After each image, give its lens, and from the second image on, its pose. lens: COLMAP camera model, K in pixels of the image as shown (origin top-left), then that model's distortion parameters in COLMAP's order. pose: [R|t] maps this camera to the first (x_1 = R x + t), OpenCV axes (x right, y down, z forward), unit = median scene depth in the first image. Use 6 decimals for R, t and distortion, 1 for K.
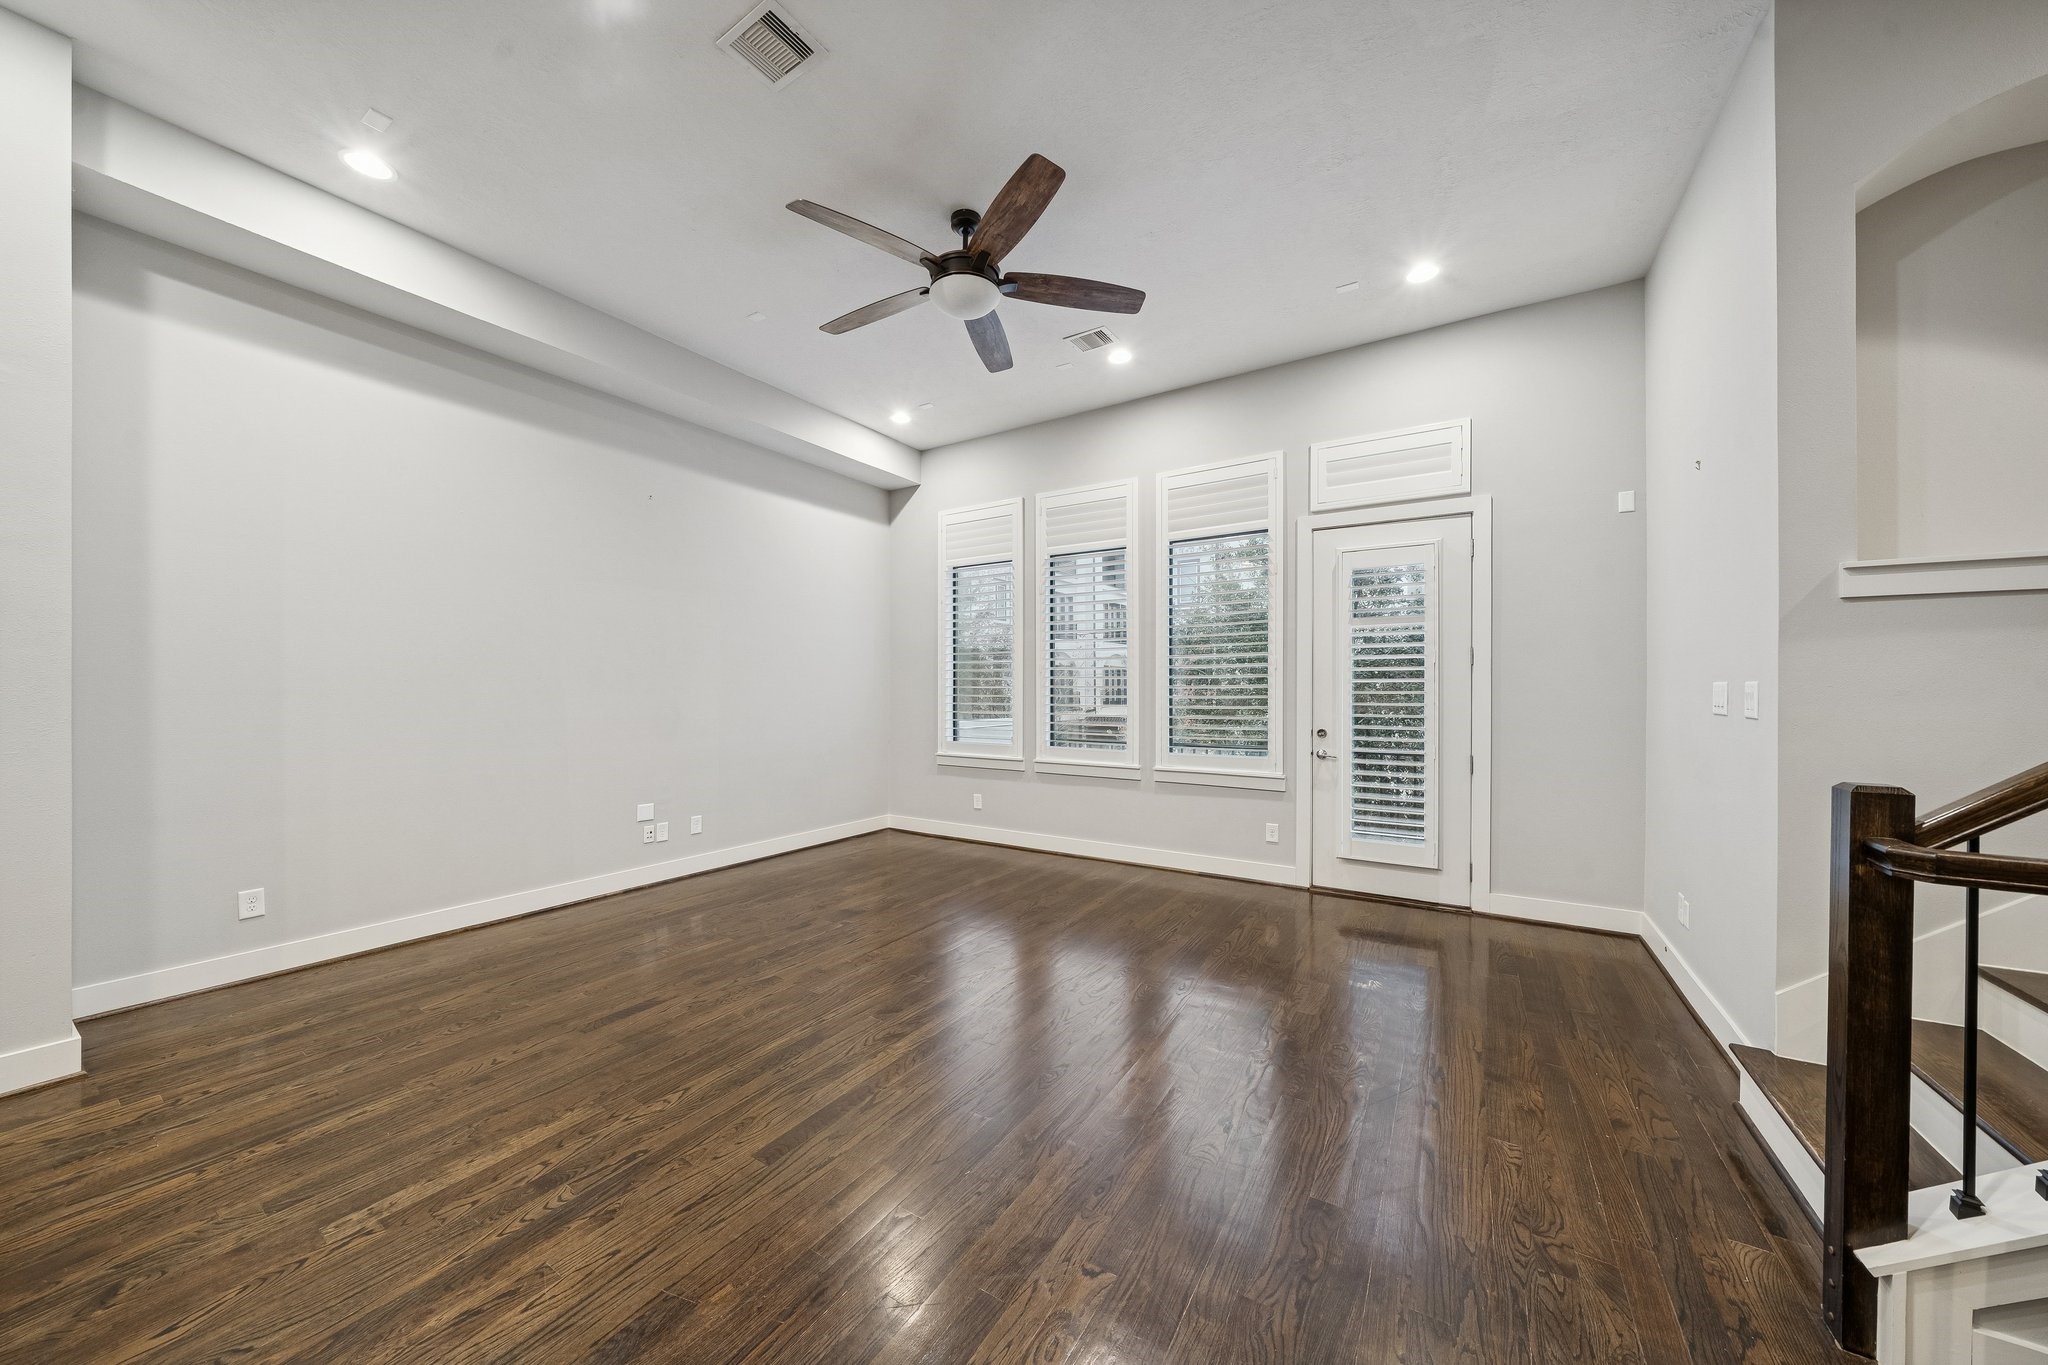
lens RADIAL K [[698.9, 0, 1014.3], [0, 698.9, 690.4], [0, 0, 1]] dist [-0.001423, -0.000154]
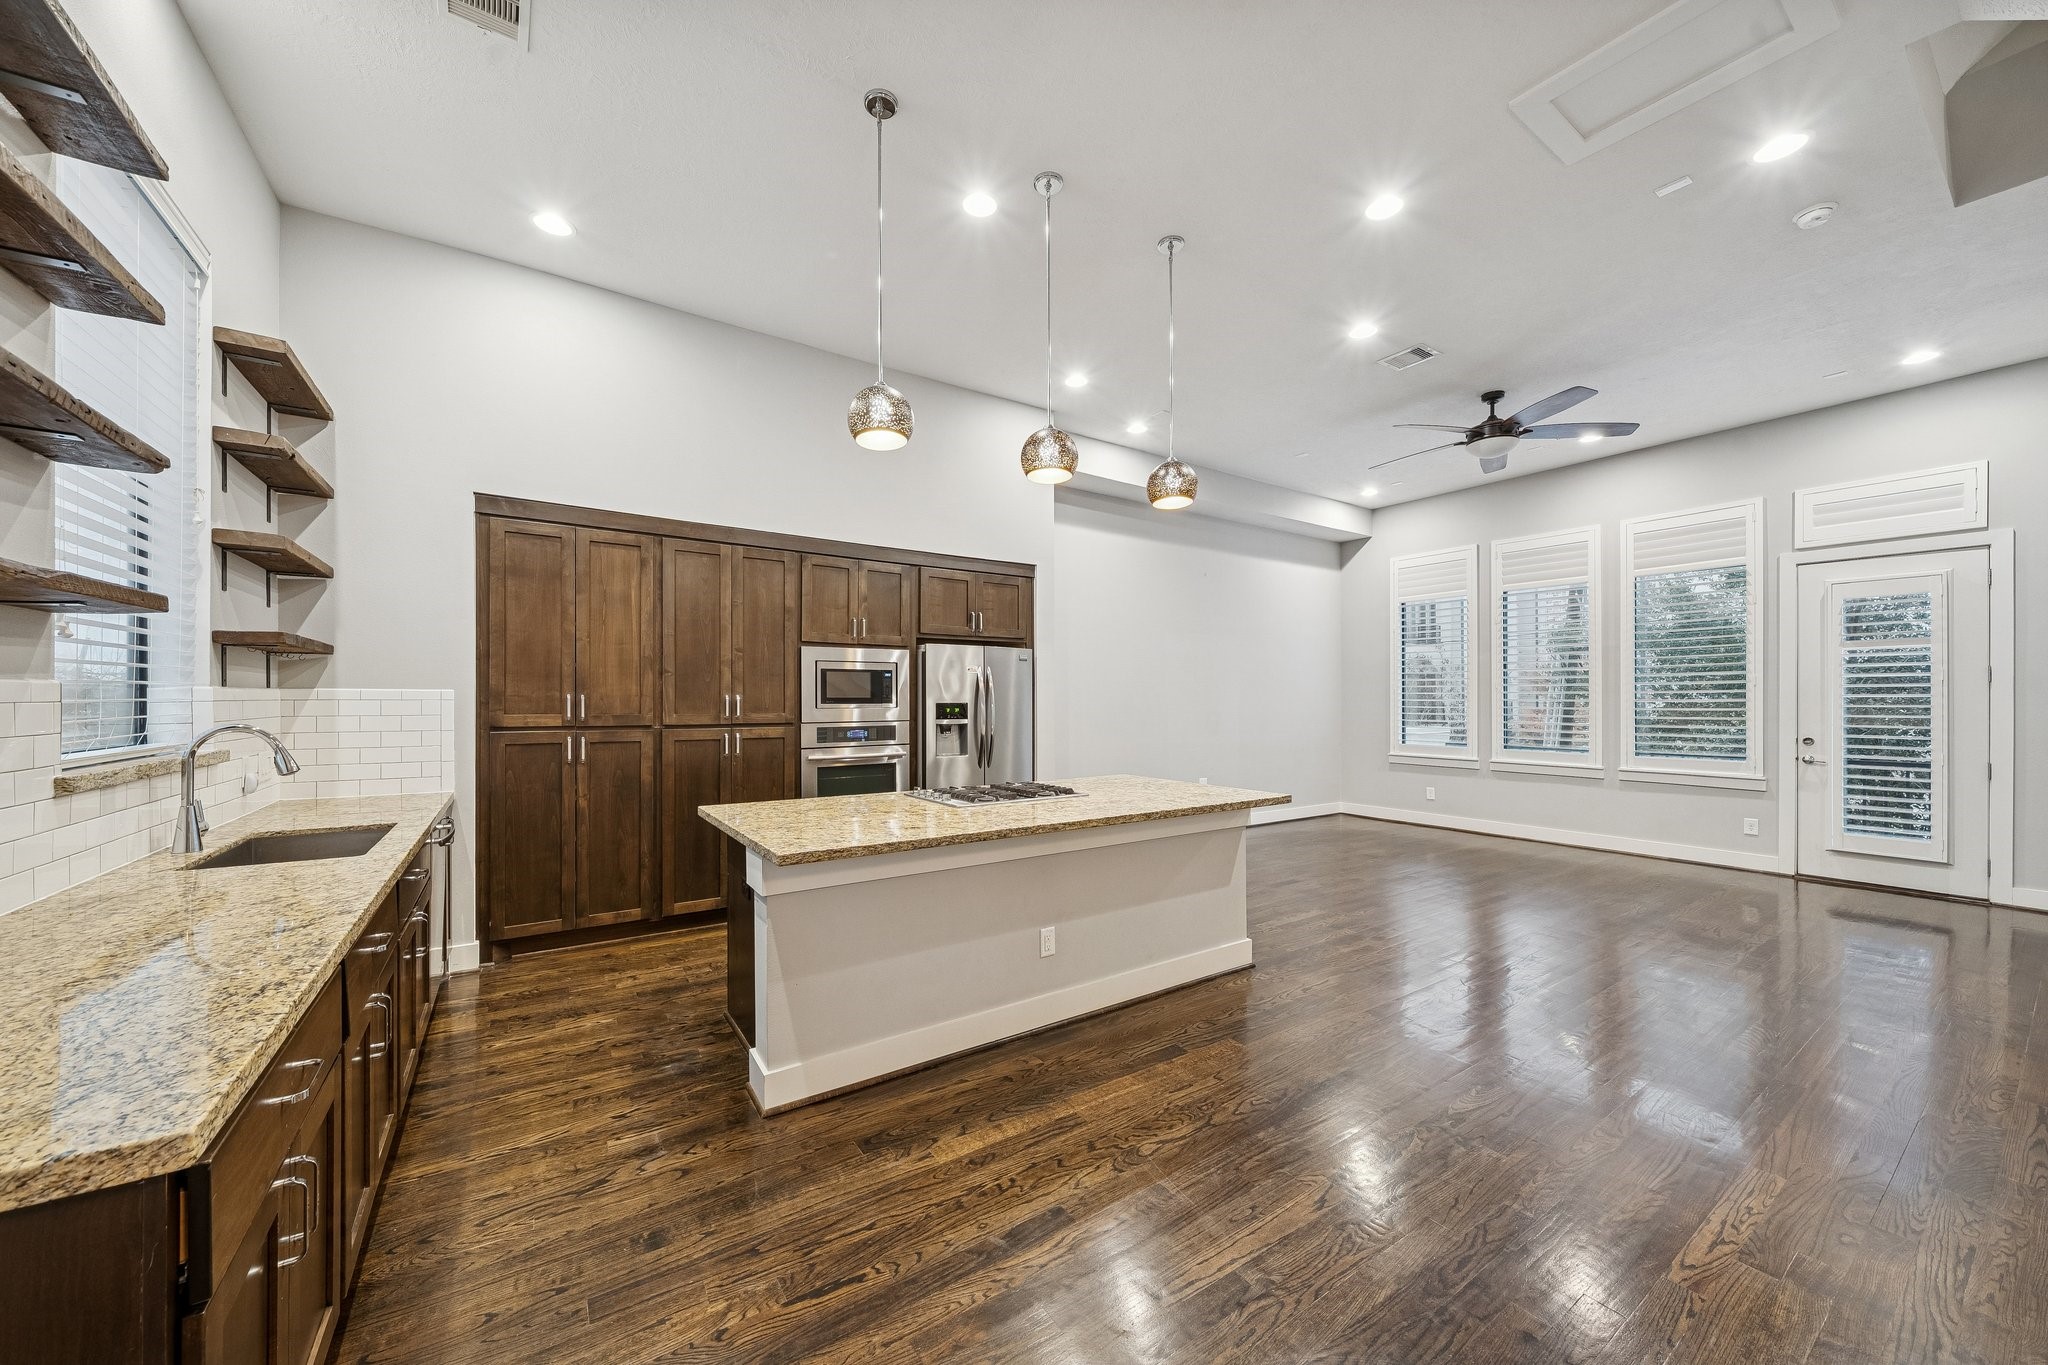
lens RADIAL K [[734.8, 0, 1013.1], [0, 734.8, 699.3], [0, 0, 1]] dist [-0.000757, -0.000034]
pose [[0.916671, 0.000022, -0.399642, -0.281767], [-0.000719, 0.999998, -0.001592, -0.004771], [0.399641, 0.001747, 0.916670, -0.641844]]
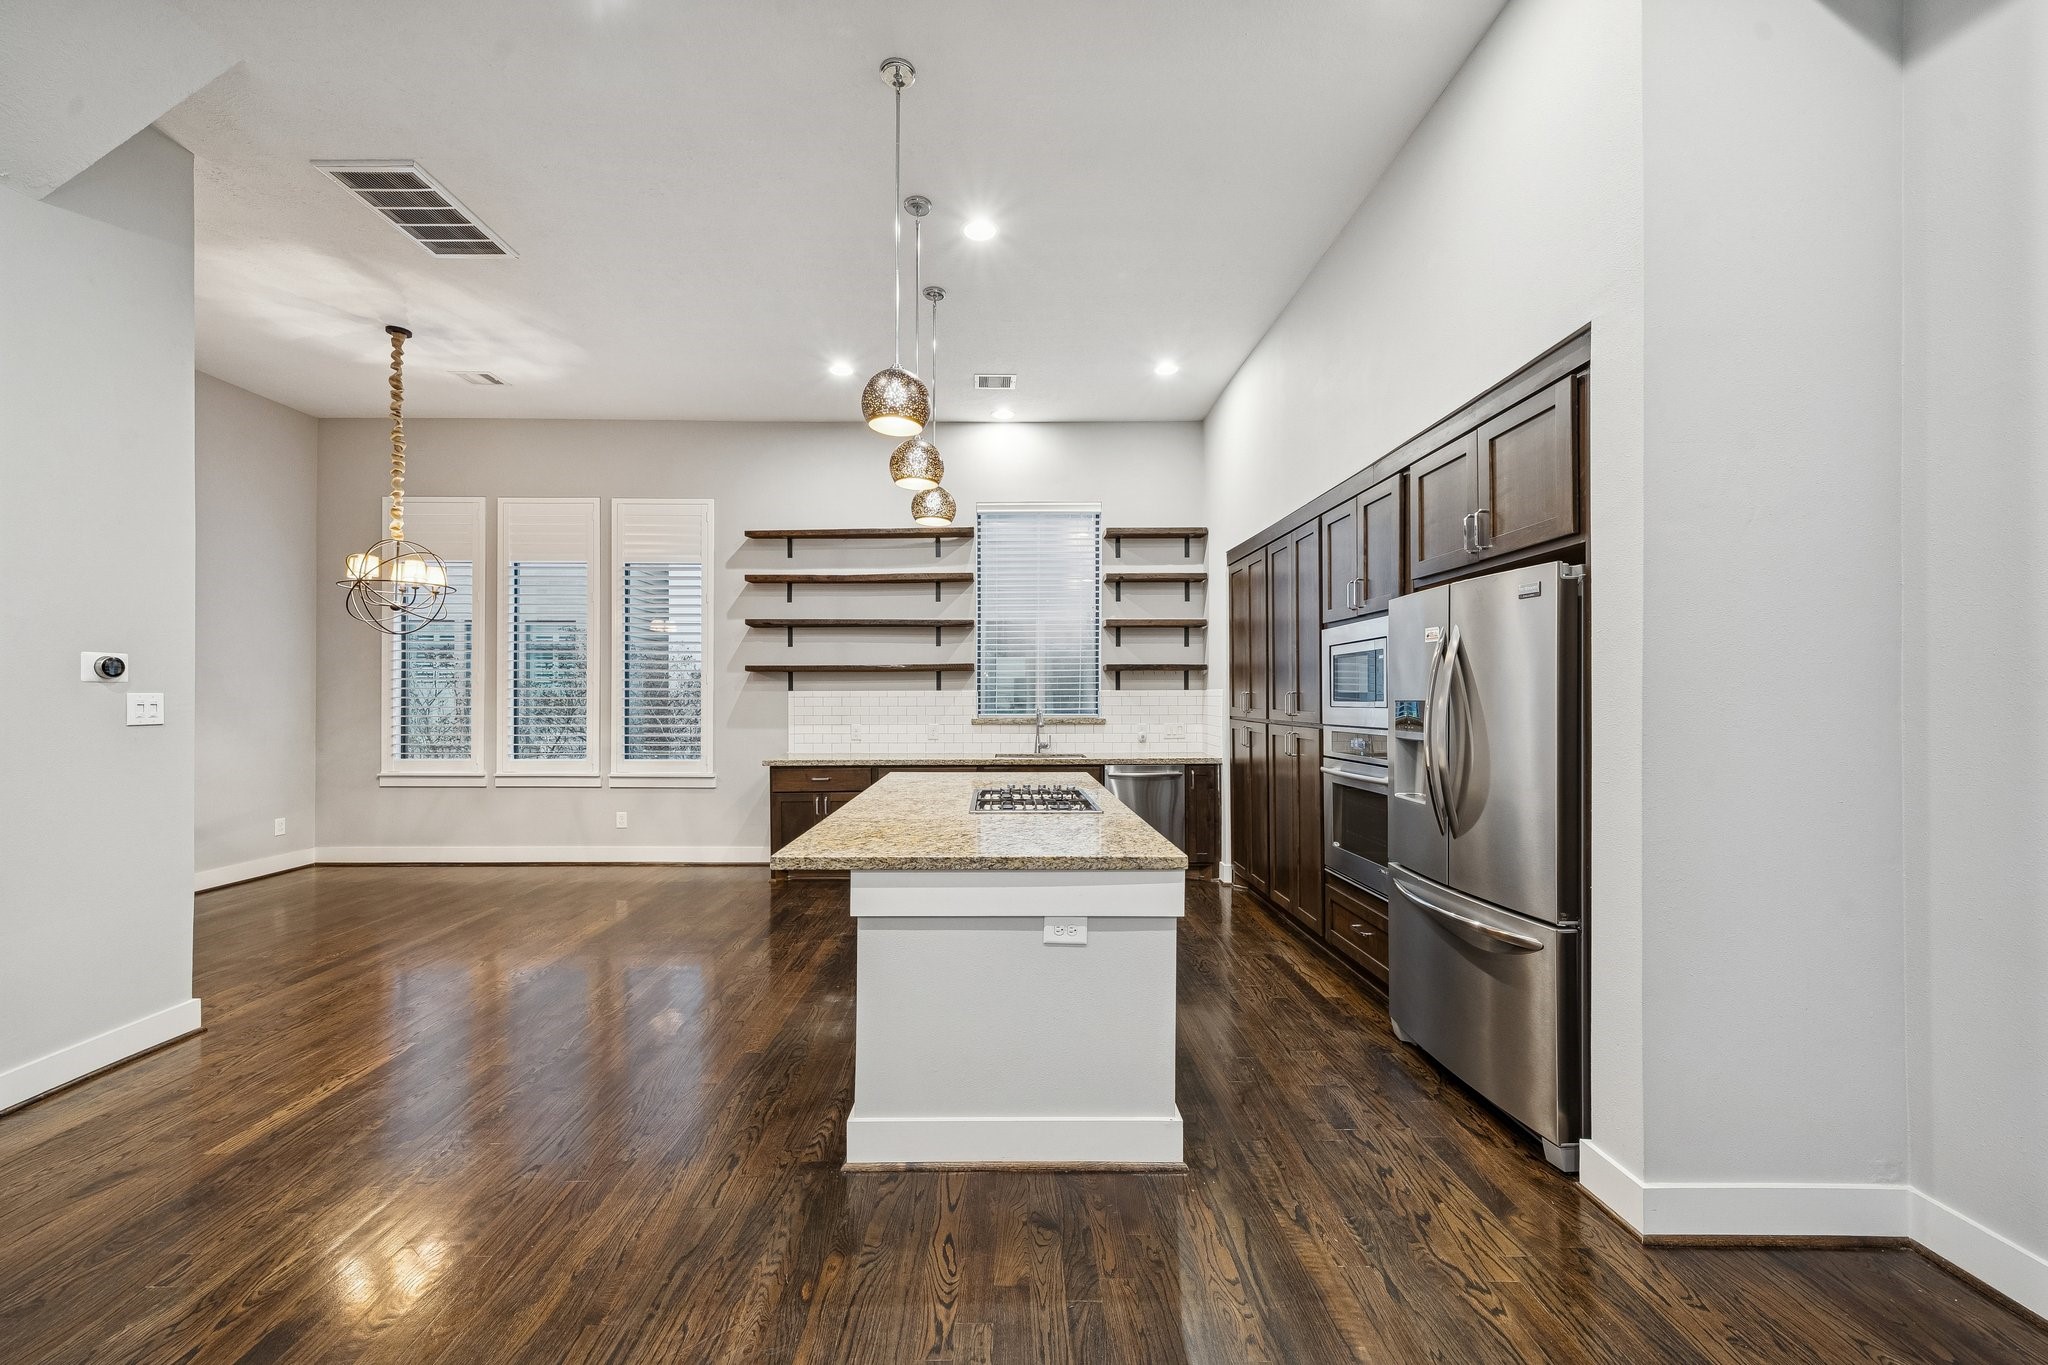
lens RADIAL K [[767.7, 0, 1002.0], [0, 767.7, 694.6], [0, 0, 1]] dist [0.008727, -0.000191]
pose [[-0.838543, -0.002651, -0.544829, -0.181922], [-0.001834, 0.999996, -0.002041, -0.004718], [0.544833, -0.000712, -0.838544, 0.690977]]
